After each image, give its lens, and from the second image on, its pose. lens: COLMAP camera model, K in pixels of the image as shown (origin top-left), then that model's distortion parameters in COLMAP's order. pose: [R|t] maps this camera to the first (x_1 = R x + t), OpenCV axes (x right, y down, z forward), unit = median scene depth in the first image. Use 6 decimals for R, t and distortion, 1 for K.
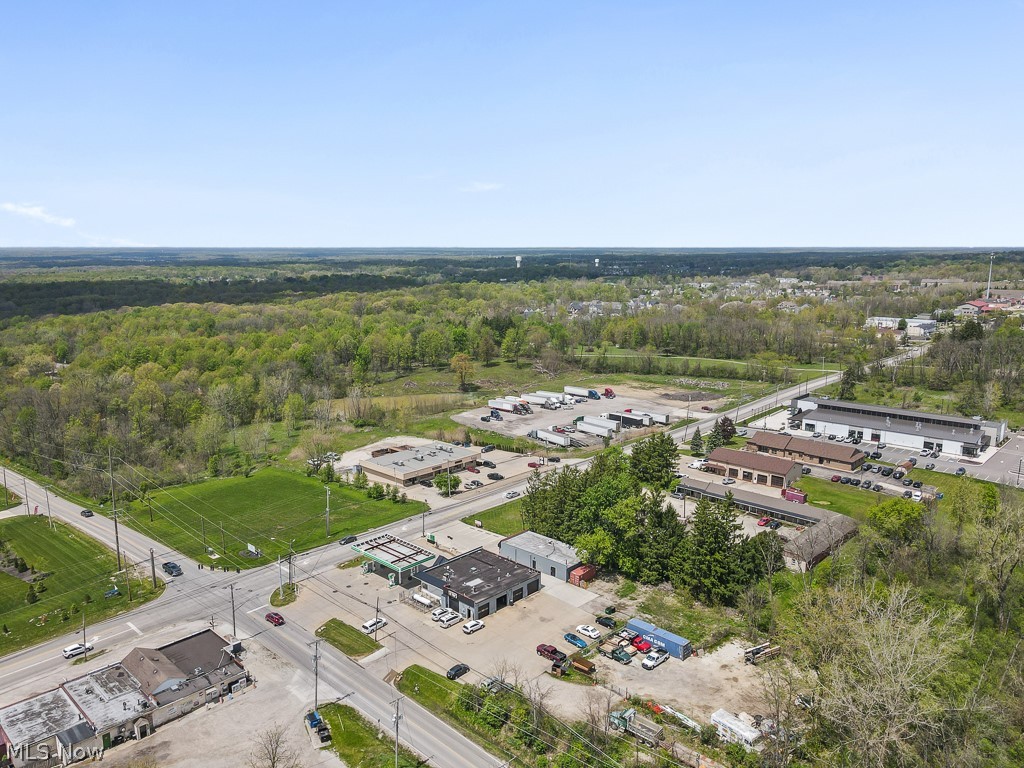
lens RADIAL K [[758.1, 0, 512.0], [0, 758.1, 384.0], [0, 0, 1]] dist [-0.001413, 0.045452]
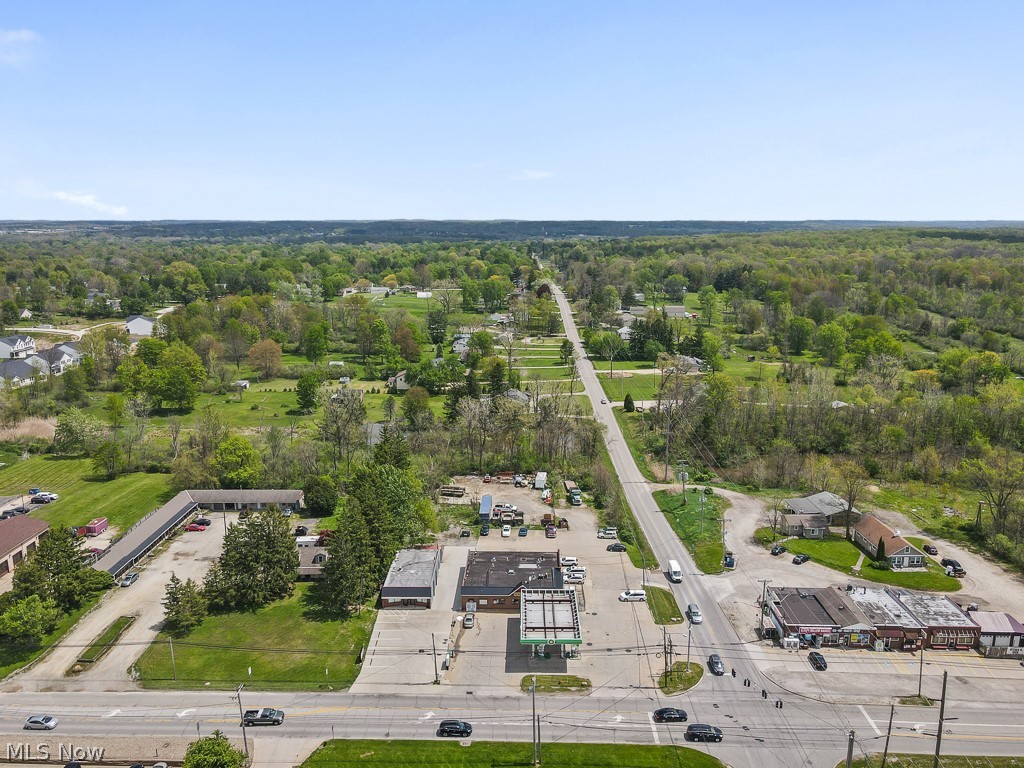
lens RADIAL K [[768.4, 0, 512.0], [0, 768.4, 384.0], [0, 0, 1]] dist [-0.010144, 0.065432]
pose [[-0.677079, -0.155113, 0.719378, -0.489530], [0.137836, 0.933504, 0.331015, -0.203441], [-0.722887, 0.323280, -0.610676, 1.046353]]
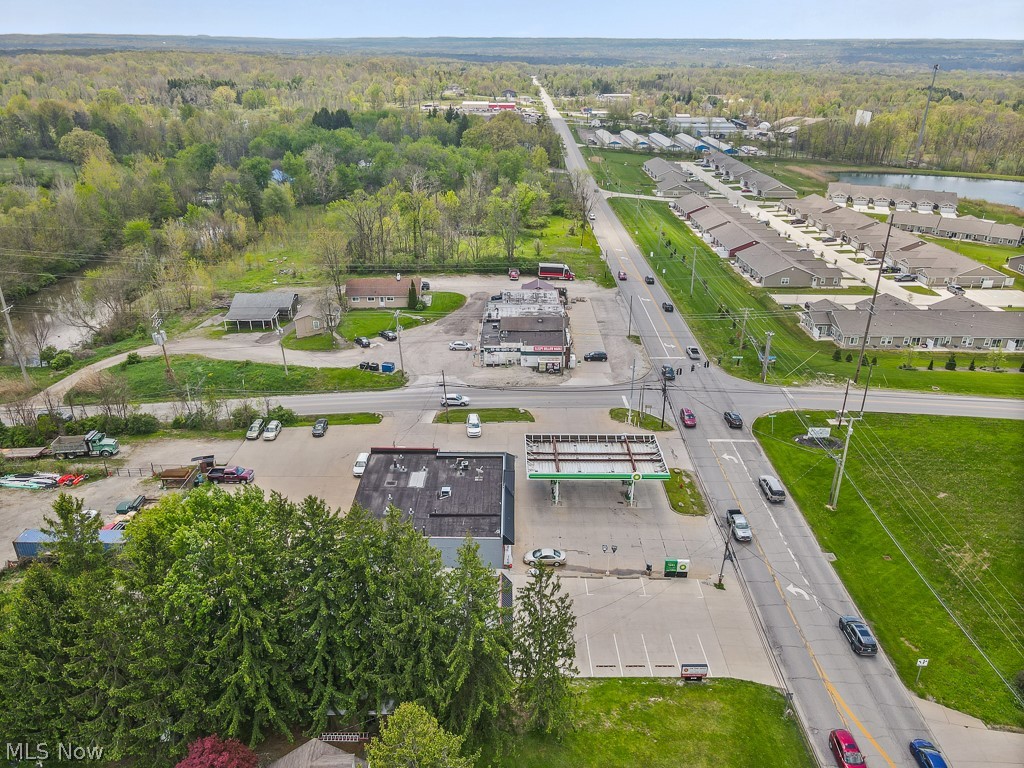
lens RADIAL K [[758.1, 0, 512.0], [0, 758.1, 384.0], [0, 0, 1]] dist [-0.001413, 0.045452]
pose [[-0.726500, 0.285217, -0.625179, 0.170578], [-0.129894, 0.836390, 0.532522, -0.091316], [0.674777, 0.468085, -0.570589, 0.914691]]
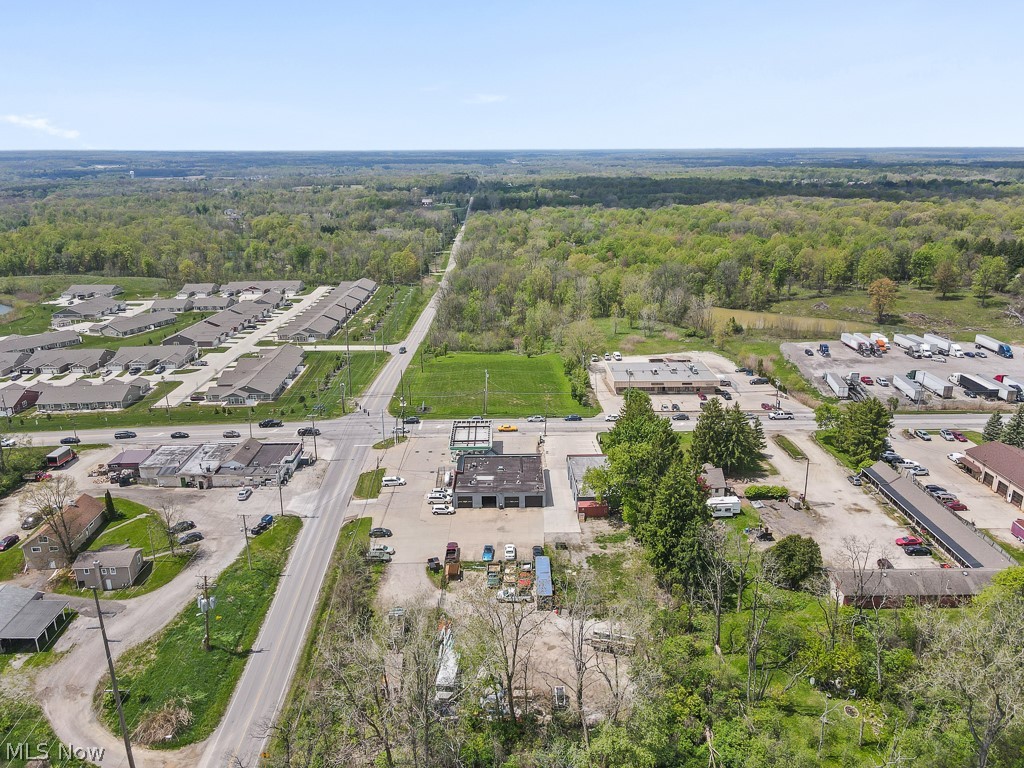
lens RADIAL K [[747.3, 0, 512.0], [0, 747.3, 384.0], [0, 0, 1]] dist [-0.003823, 0.048045]
pose [[0.700256, 0.215772, -0.680502, 0.441657], [-0.127979, 0.975730, 0.177688, -0.037474], [0.702326, -0.037337, 0.710875, 0.195030]]
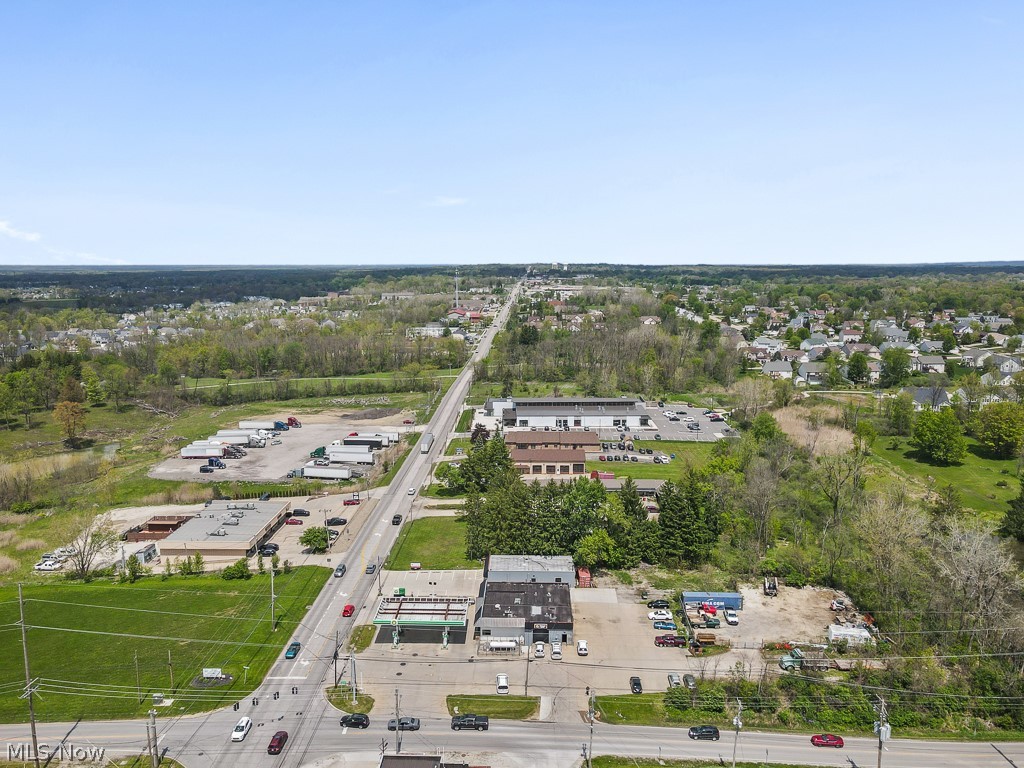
lens RADIAL K [[768.4, 0, 512.0], [0, 768.4, 384.0], [0, 0, 1]] dist [-0.010144, 0.065432]
pose [[0.743515, -0.105557, 0.660336, -0.464930], [0.122523, 0.992251, 0.020658, -0.033802], [-0.657399, 0.065546, 0.750686, 0.176056]]
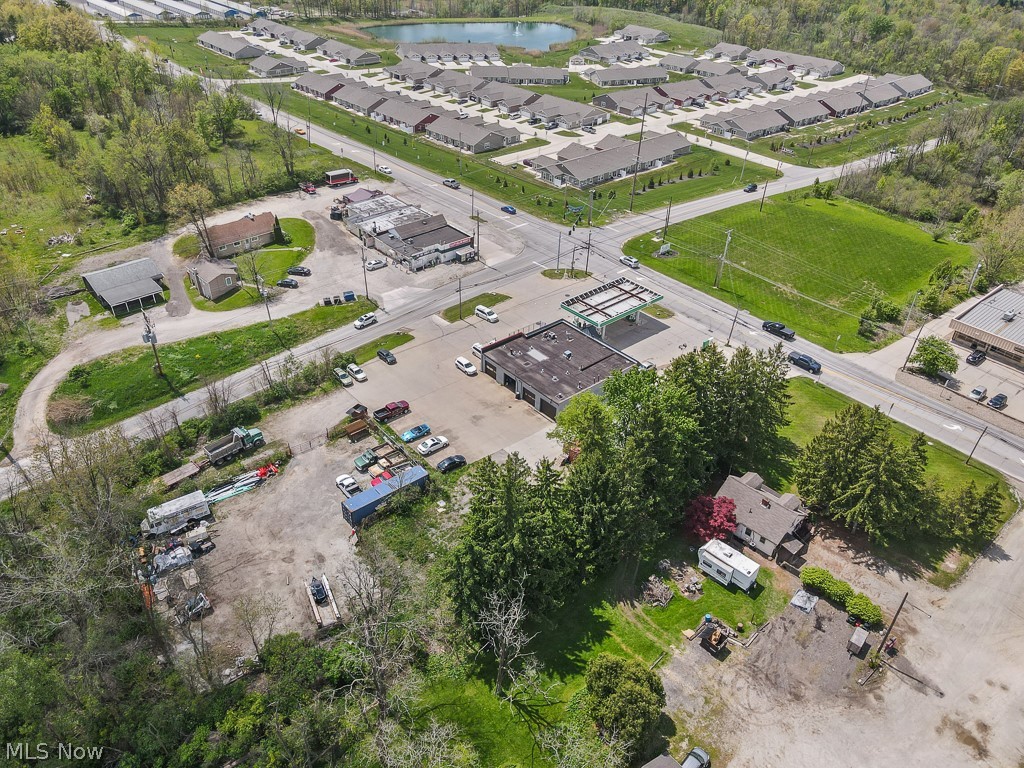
lens RADIAL K [[747.3, 0, 512.0], [0, 747.3, 384.0], [0, 0, 1]] dist [-0.003823, 0.048045]
pose [[-0.097679, 0.568797, -0.816657, 0.428331], [-0.209514, 0.790439, 0.575596, -0.119013], [0.972915, 0.227324, 0.041962, 0.635271]]
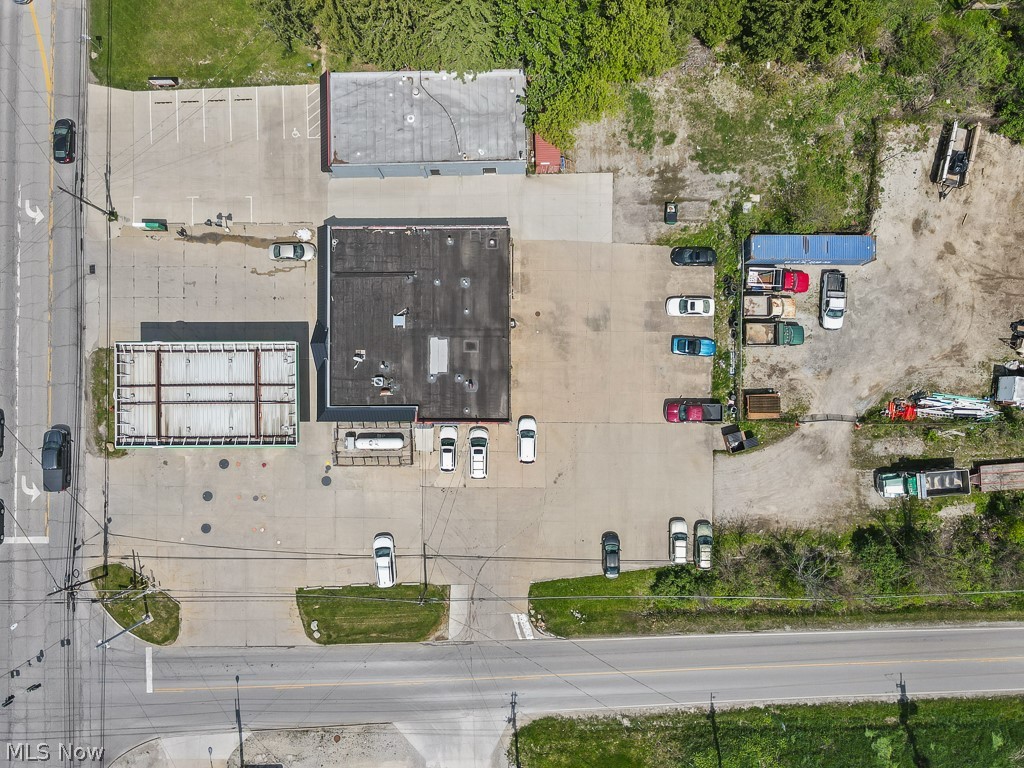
lens RADIAL K [[747.3, 0, 512.0], [0, 747.3, 384.0], [0, 0, 1]] dist [-0.003823, 0.048045]
pose [[0.720818, -0.693015, 0.012330, -0.022931], [0.139056, 0.162017, 0.976941, -0.127994], [-0.679033, -0.702482, 0.213153, 0.574190]]
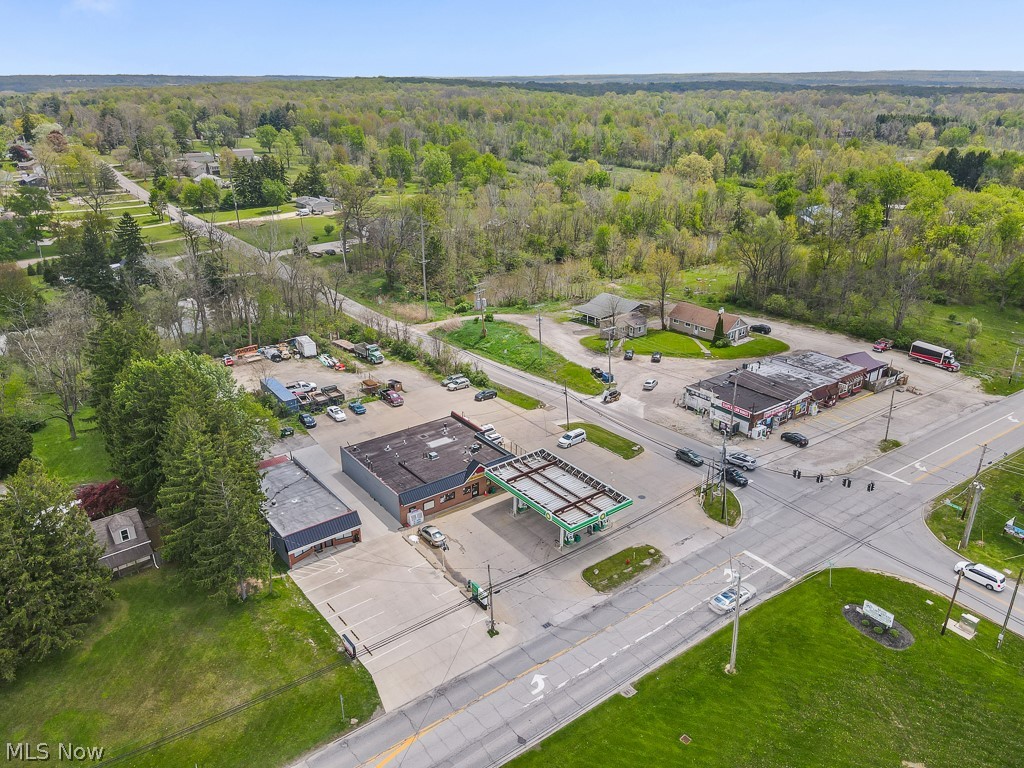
lens RADIAL K [[758.1, 0, 512.0], [0, 758.1, 384.0], [0, 0, 1]] dist [-0.001413, 0.045452]
pose [[-0.986125, -0.055831, 0.156335, -0.152408], [0.038466, 0.839266, 0.542359, -0.116774], [-0.161487, 0.540848, -0.825473, 1.044131]]
